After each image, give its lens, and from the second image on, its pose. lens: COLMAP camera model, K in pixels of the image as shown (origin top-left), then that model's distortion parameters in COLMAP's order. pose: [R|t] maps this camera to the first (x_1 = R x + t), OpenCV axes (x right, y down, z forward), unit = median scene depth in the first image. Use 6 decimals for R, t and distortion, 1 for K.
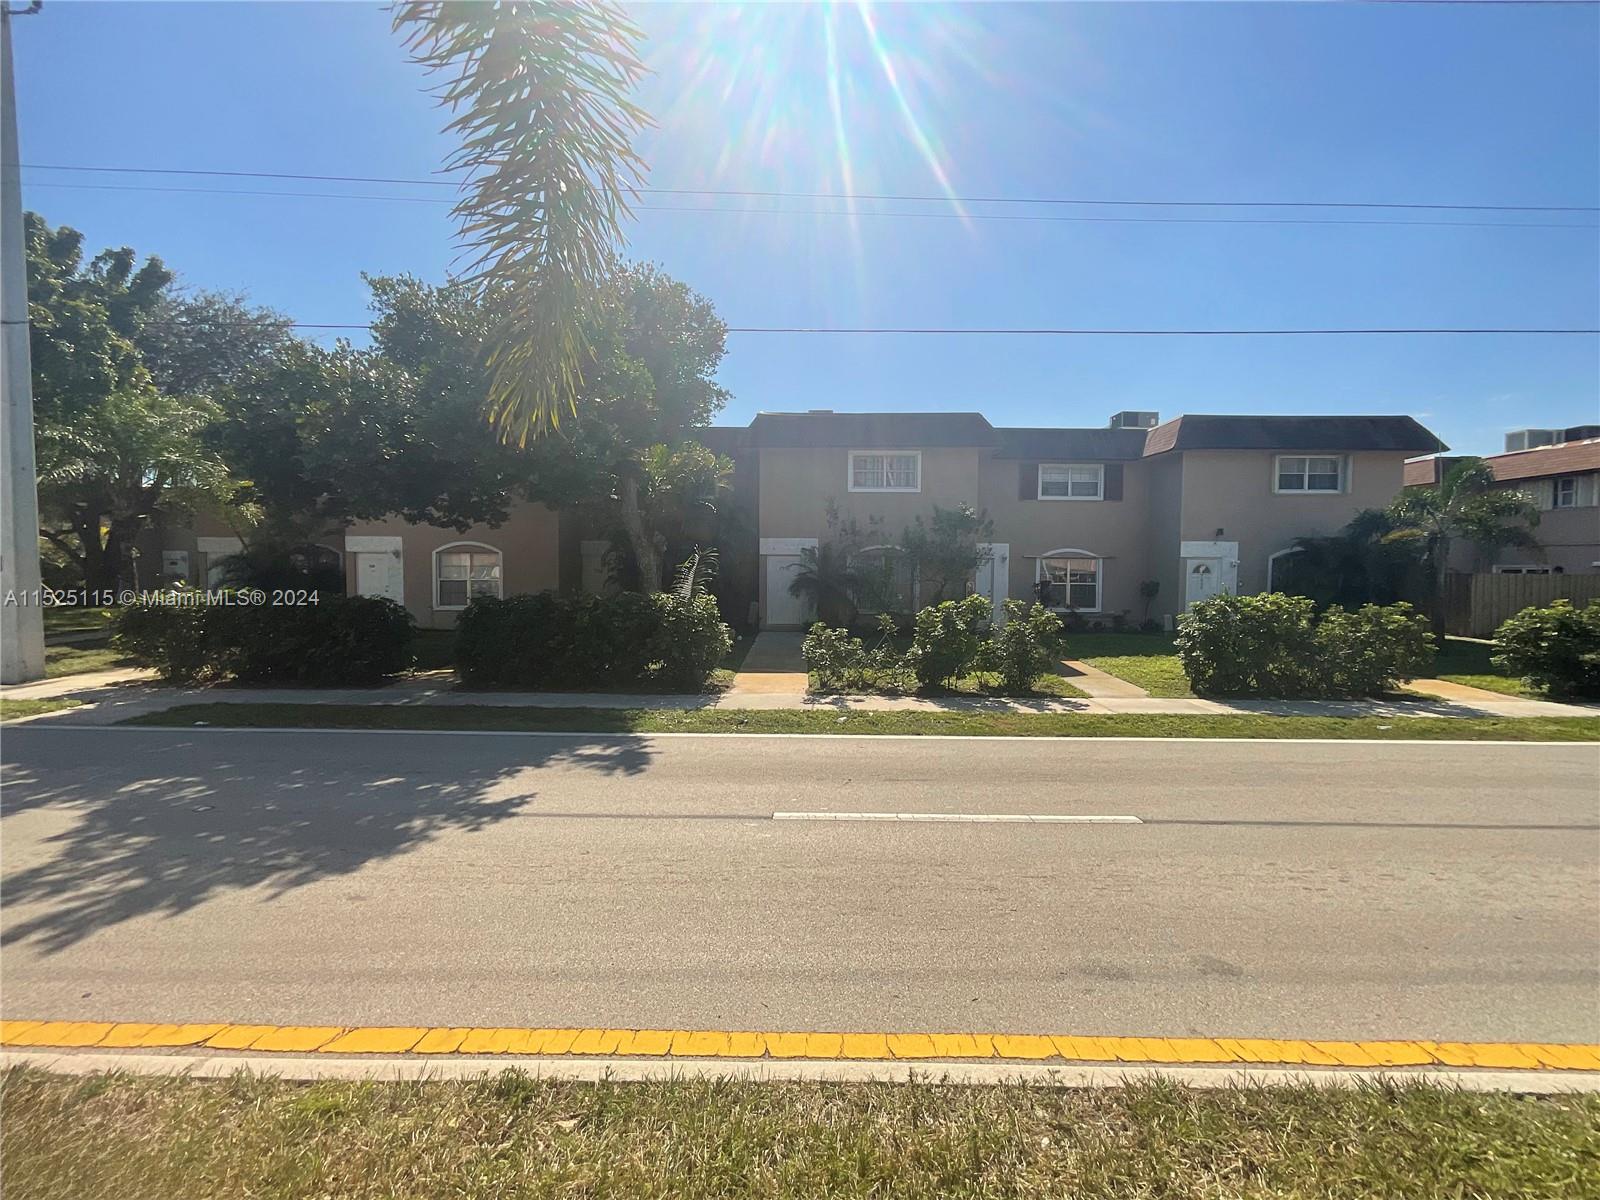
lens RADIAL K [[636.7, 0, 795.7], [0, 636.7, 573.4], [0, 0, 1]] dist [0.008724, -0.000092]
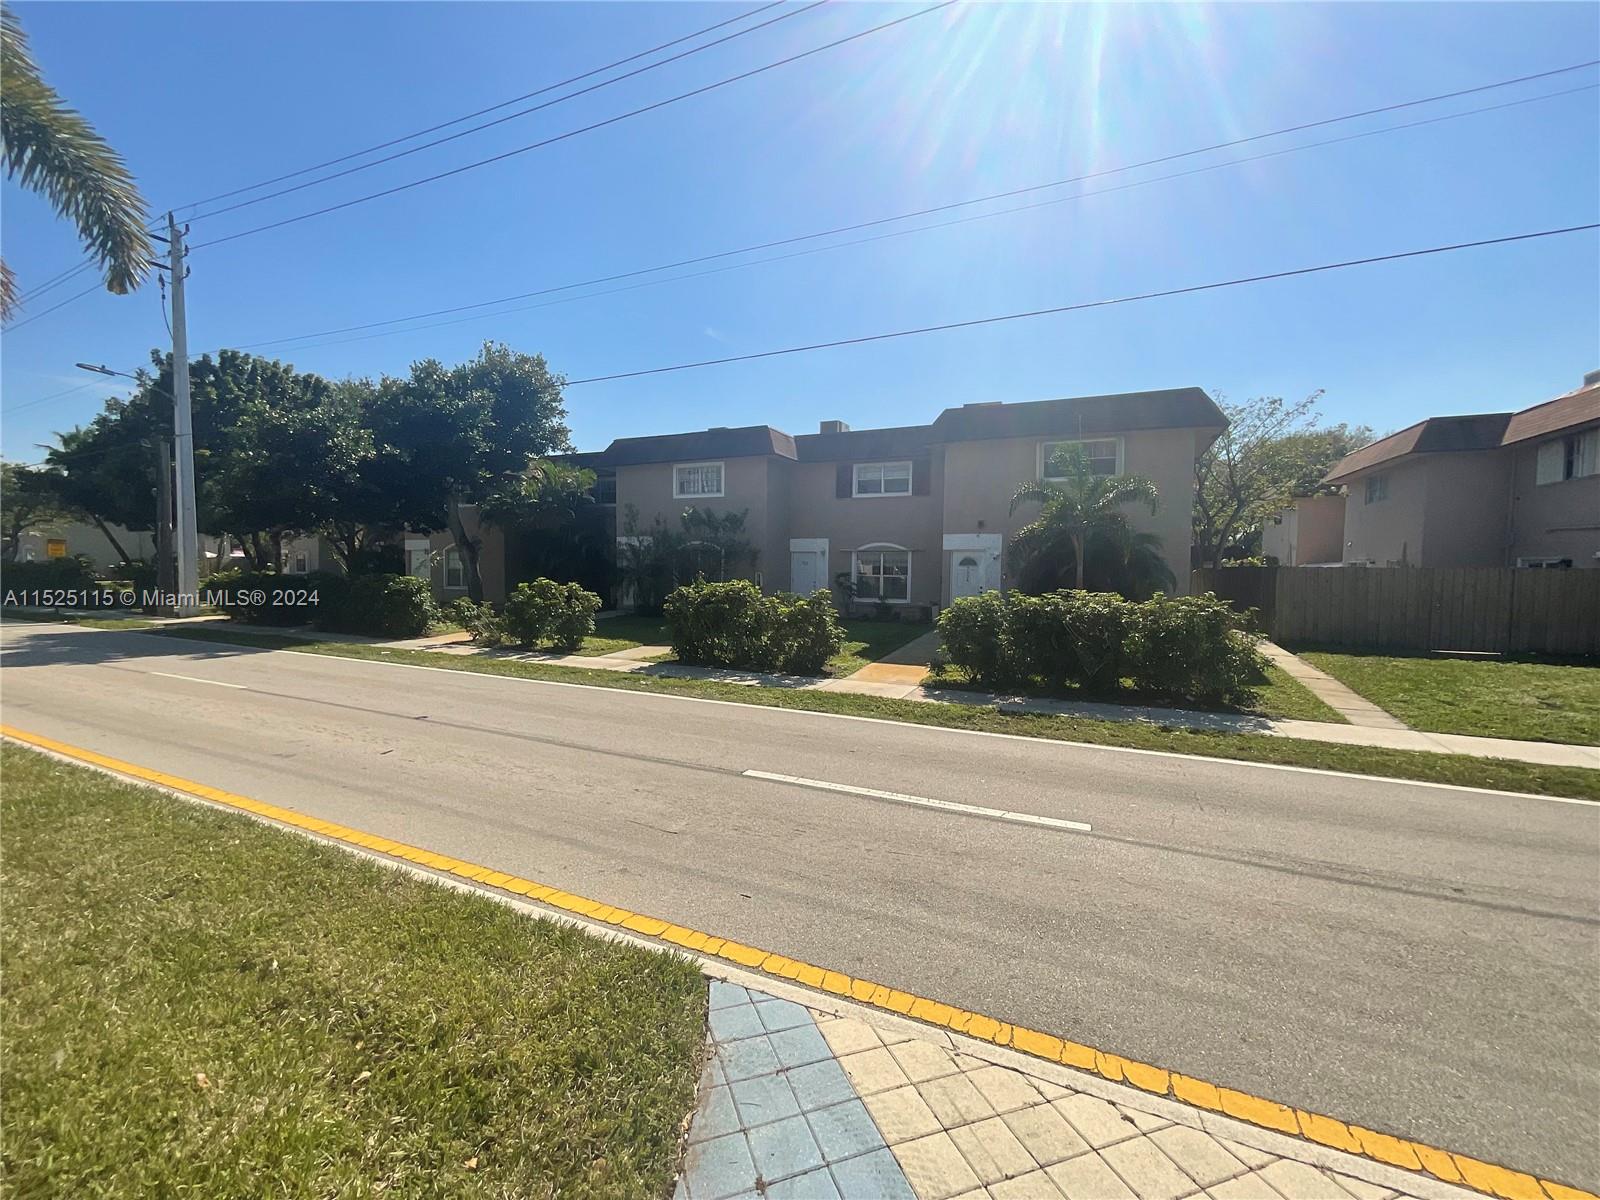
lens RADIAL K [[626.1, 0, 807.2], [0, 626.1, 602.3], [0, 0, 1]] dist [0.003498, 0.000108]
pose [[0.915113, 0.026551, -0.402322, 0.794222], [-0.006180, 0.998636, 0.051848, 0.006938], [0.403149, -0.044961, 0.914029, -0.005366]]
